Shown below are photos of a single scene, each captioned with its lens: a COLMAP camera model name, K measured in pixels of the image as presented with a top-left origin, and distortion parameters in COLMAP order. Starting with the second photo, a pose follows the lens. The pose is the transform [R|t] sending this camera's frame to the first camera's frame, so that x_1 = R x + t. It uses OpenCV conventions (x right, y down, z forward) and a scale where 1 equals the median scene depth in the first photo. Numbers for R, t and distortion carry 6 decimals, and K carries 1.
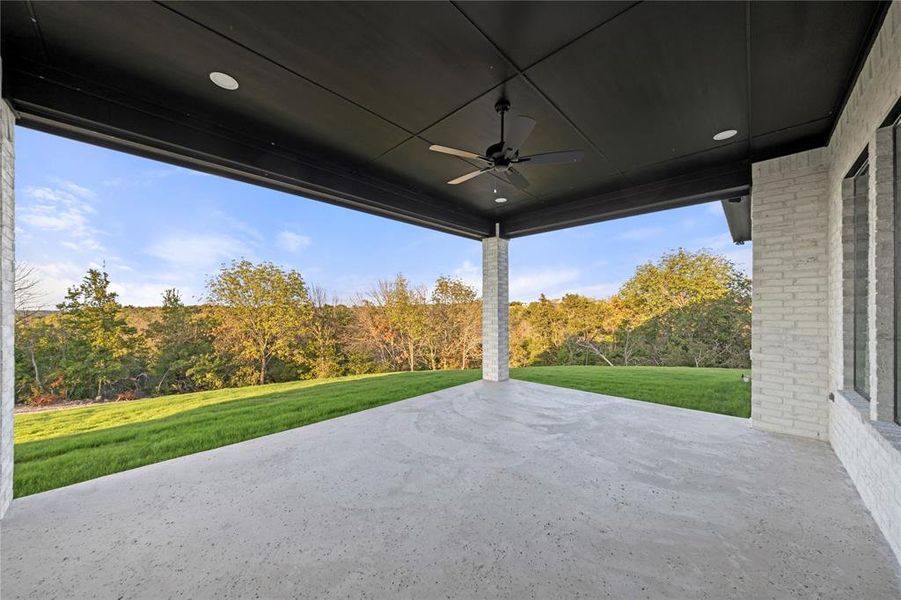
lens RADIAL K [[315.6, 0, 442.7], [0, 315.6, 311.7], [0, 0, 1]] dist [-0.001494, 0.000288]
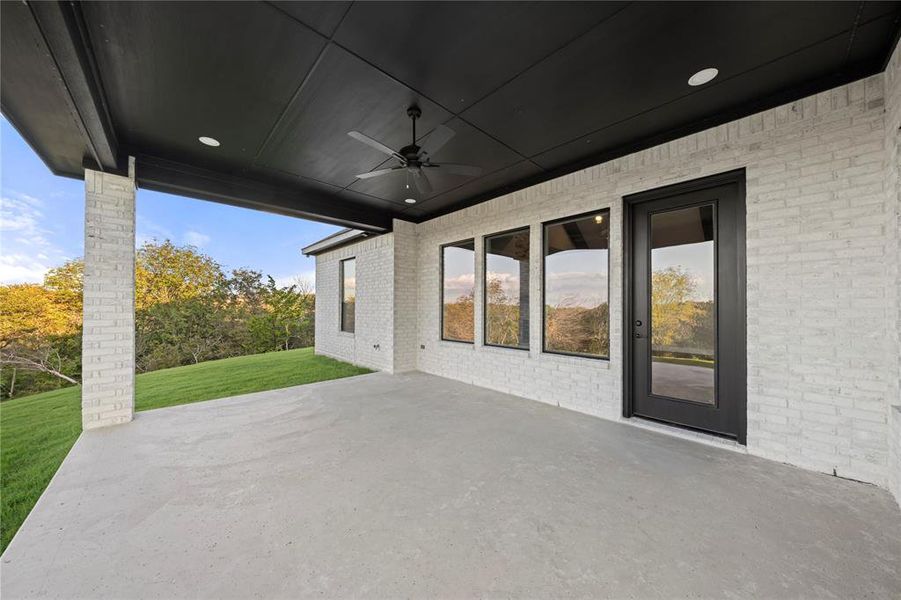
lens RADIAL K [[305.4, 0, 448.8], [0, 305.4, 306.3], [0, 0, 1]] dist [-0.000665, -0.000043]
pose [[0.038620, 0.005793, 0.999237, -0.436359], [0.001761, 0.999981, -0.005866, 0.009200], [-0.999252, 0.001986, 0.038609, 0.433131]]
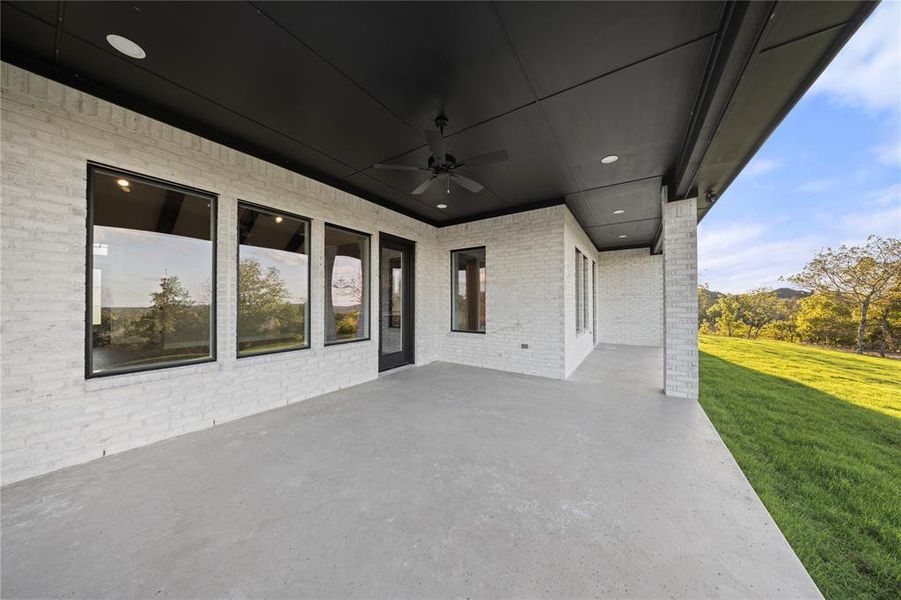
lens RADIAL K [[281.7, 0, 446.4], [0, 281.7, 302.0], [0, 0, 1]] dist [0.001126, -0.000042]
pose [[-0.980794, 0.000562, -0.195048, 0.191917], [0.000335, 0.999999, 0.001194, 0.003033], [0.195049, 0.001106, -0.980793, 1.038519]]
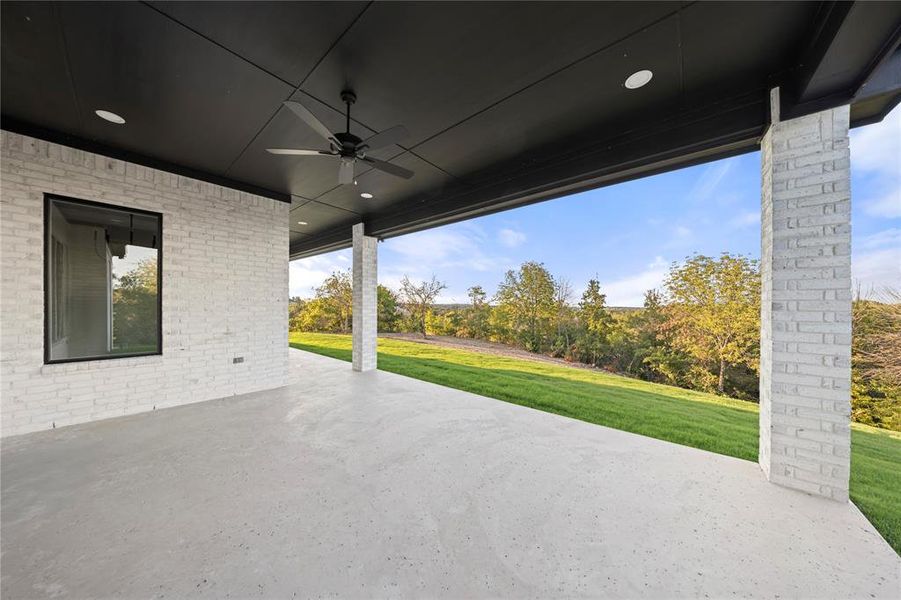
lens RADIAL K [[281.7, 0, 455.0], [0, 281.7, 310.3], [0, 0, 1]] dist [0.001126, -0.000042]
pose [[0.085750, 0.017210, -0.996168, 0.568125], [-0.012381, 0.999792, 0.016207, -0.000196], [0.996240, 0.010944, 0.085946, 0.653036]]
